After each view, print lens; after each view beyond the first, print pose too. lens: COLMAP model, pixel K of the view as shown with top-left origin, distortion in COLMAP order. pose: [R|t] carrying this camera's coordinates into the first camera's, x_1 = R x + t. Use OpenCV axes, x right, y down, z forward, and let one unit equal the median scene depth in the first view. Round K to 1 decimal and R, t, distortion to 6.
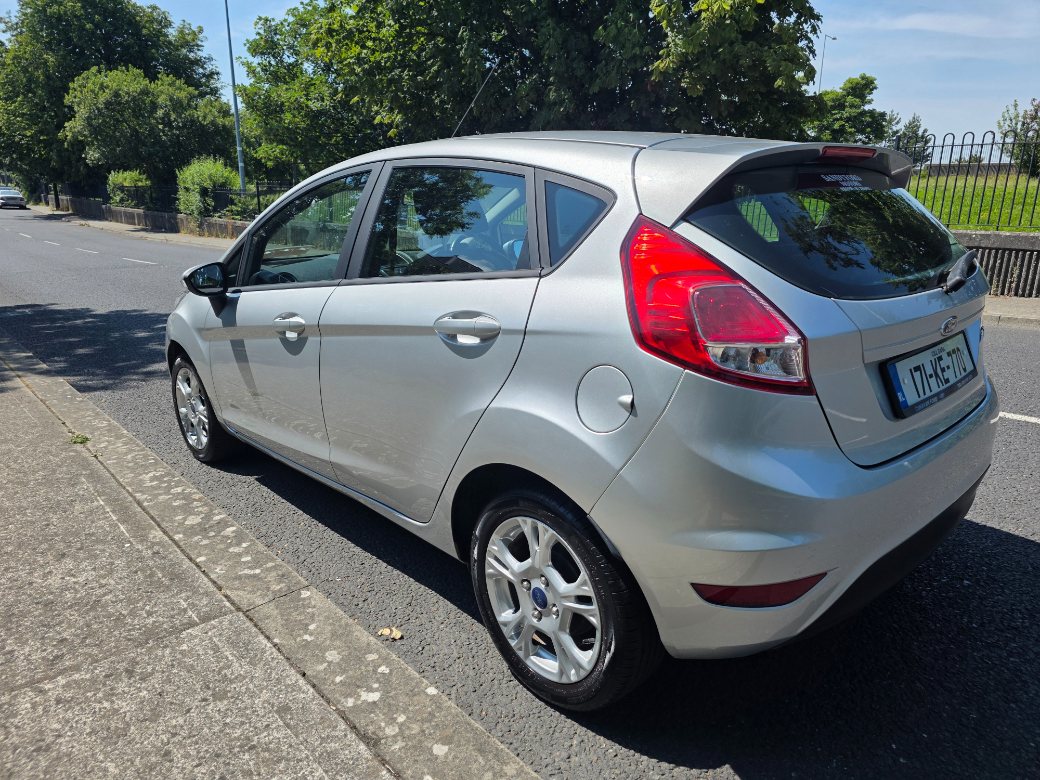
lens RADIAL K [[695.5, 0, 523.5], [0, 695.5, 388.1], [0, 0, 1]] dist [0.010716, 0.002384]
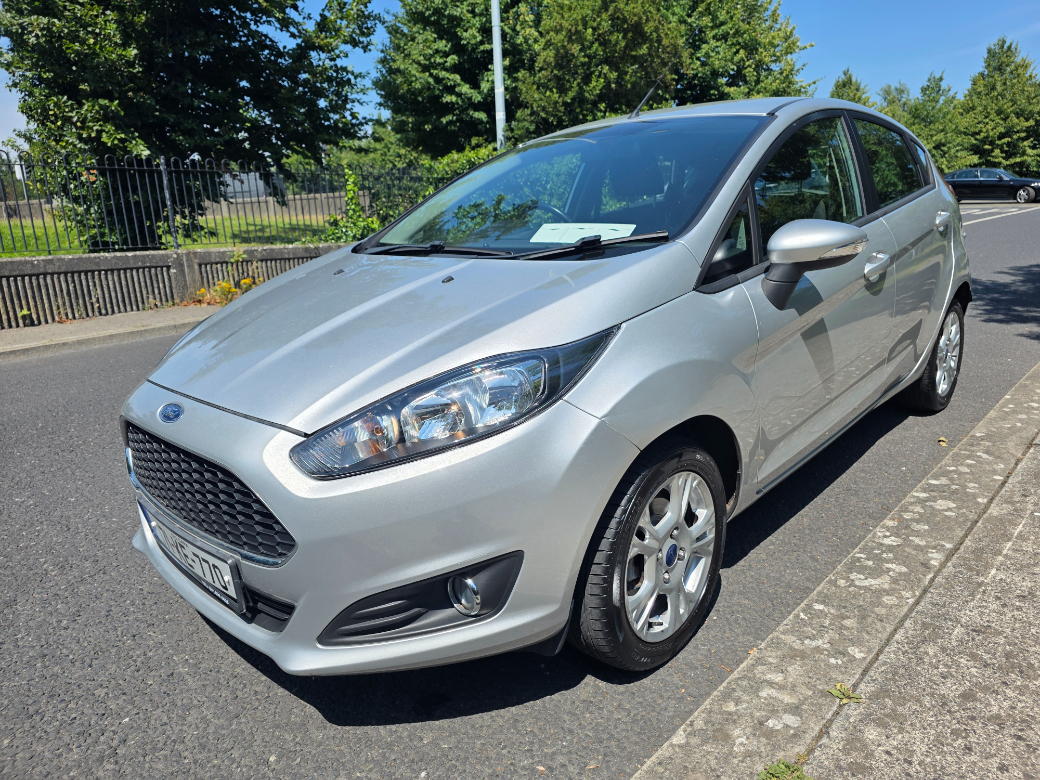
lens RADIAL K [[695.5, 0, 524.0], [0, 695.5, 393.1], [0, 0, 1]] dist [0.010716, 0.002384]
pose [[-0.063782, -0.244555, 0.967535, -1.049025], [0.306769, 0.917763, 0.252197, -0.268145], [-0.949645, 0.312895, 0.016485, 1.208009]]
